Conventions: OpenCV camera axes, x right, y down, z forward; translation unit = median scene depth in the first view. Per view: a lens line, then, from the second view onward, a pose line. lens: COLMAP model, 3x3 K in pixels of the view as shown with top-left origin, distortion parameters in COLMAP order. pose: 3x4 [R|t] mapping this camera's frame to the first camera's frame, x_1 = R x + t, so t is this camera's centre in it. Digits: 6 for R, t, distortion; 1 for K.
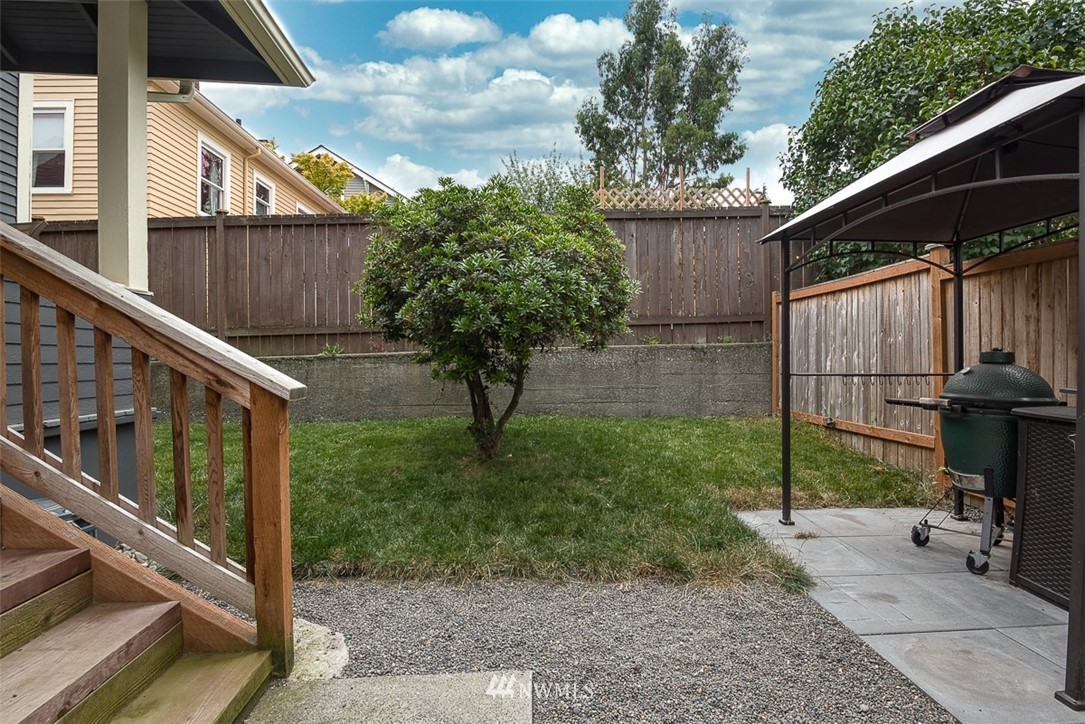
lens RADIAL K [[543.8, 0, 542.5], [0, 543.8, 362.0], [0, 0, 1]] dist [-0.002818, -0.018465]
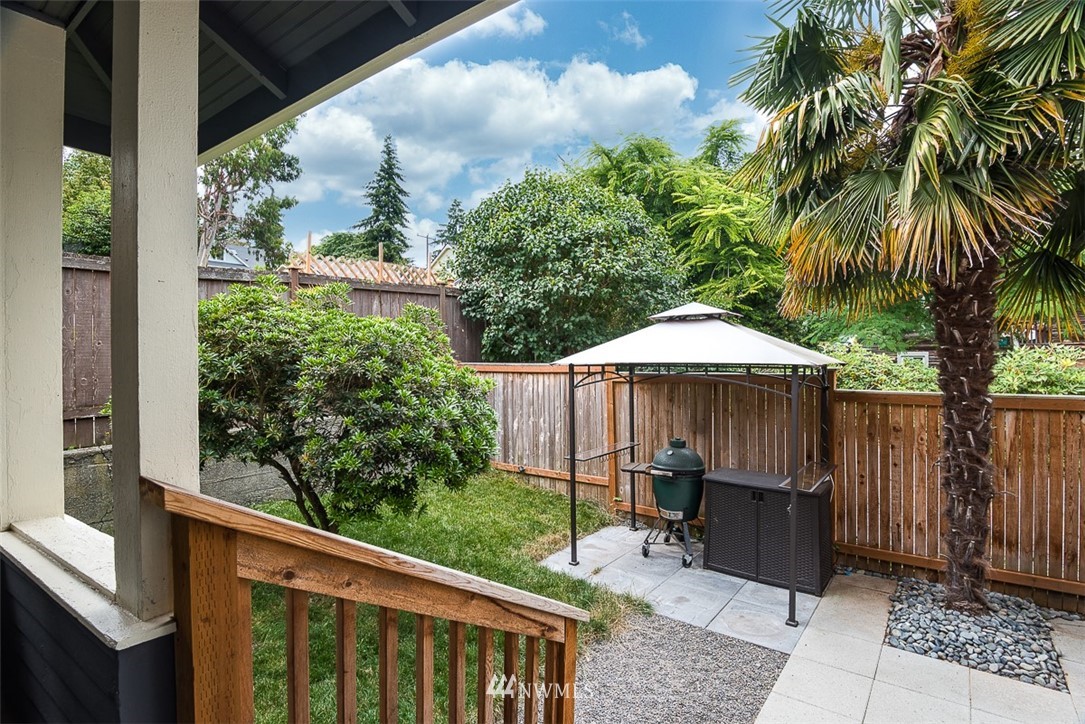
lens RADIAL K [[540.5, 0, 543.7], [0, 540.5, 351.7], [0, 0, 1]] dist [-0.000622, -0.000258]
pose [[0.638098, -0.002145, 0.769952, -0.688741], [0.014797, 0.999846, -0.009477, -0.246934], [-0.769813, 0.017440, 0.638031, 0.138907]]
